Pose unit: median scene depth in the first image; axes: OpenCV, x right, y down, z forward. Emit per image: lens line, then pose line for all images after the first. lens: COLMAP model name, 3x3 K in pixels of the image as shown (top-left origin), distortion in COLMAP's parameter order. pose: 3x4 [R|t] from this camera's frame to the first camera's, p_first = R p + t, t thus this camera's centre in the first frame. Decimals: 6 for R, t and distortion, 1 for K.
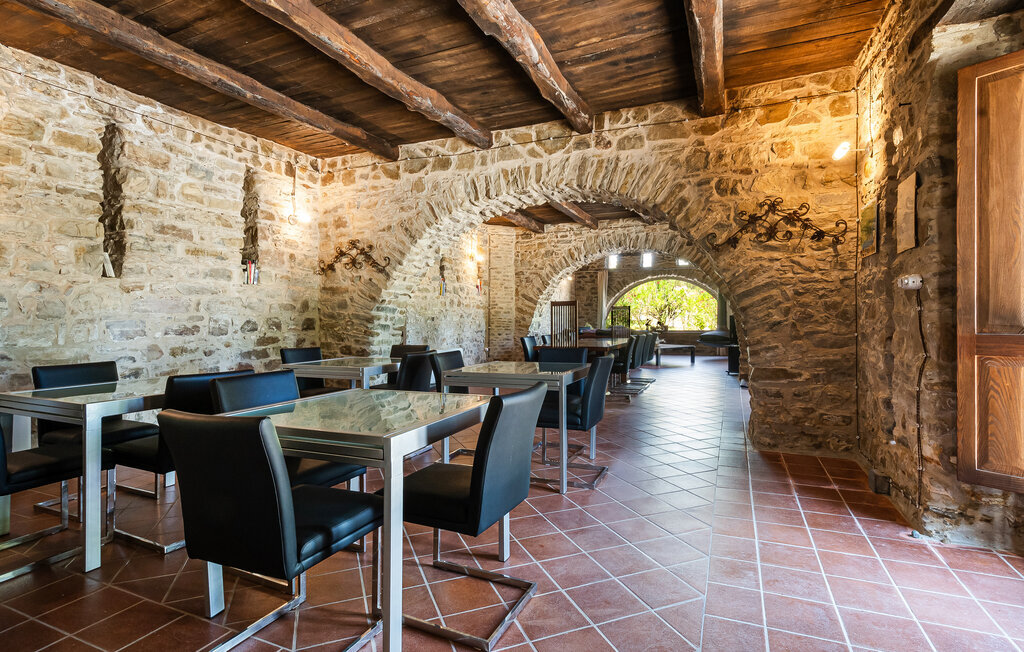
lens RADIAL K [[499.9, 0, 513.8], [0, 499.9, 315.1], [0, 0, 1]] dist [0.000893, 0.000753]
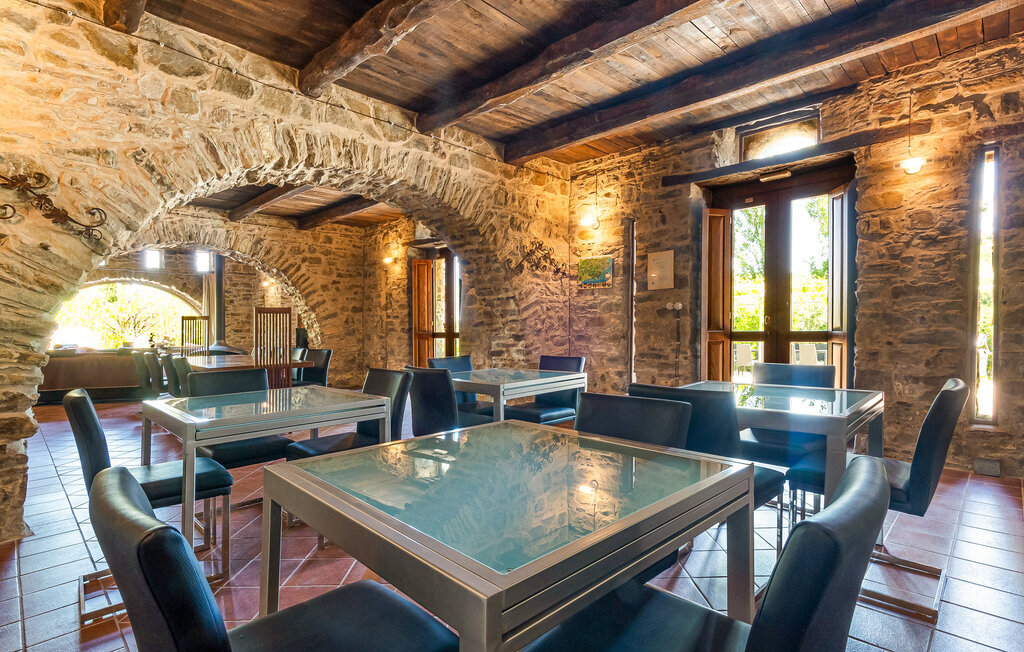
lens RADIAL K [[499.9, 0, 515.3], [0, 499.9, 334.4], [0, 0, 1]] dist [0.000893, 0.000753]
pose [[0.352308, -0.010515, 0.935825, -0.699646], [0.005704, 0.999942, 0.009088, 0.012989], [-0.935867, 0.002136, 0.352348, 0.499352]]
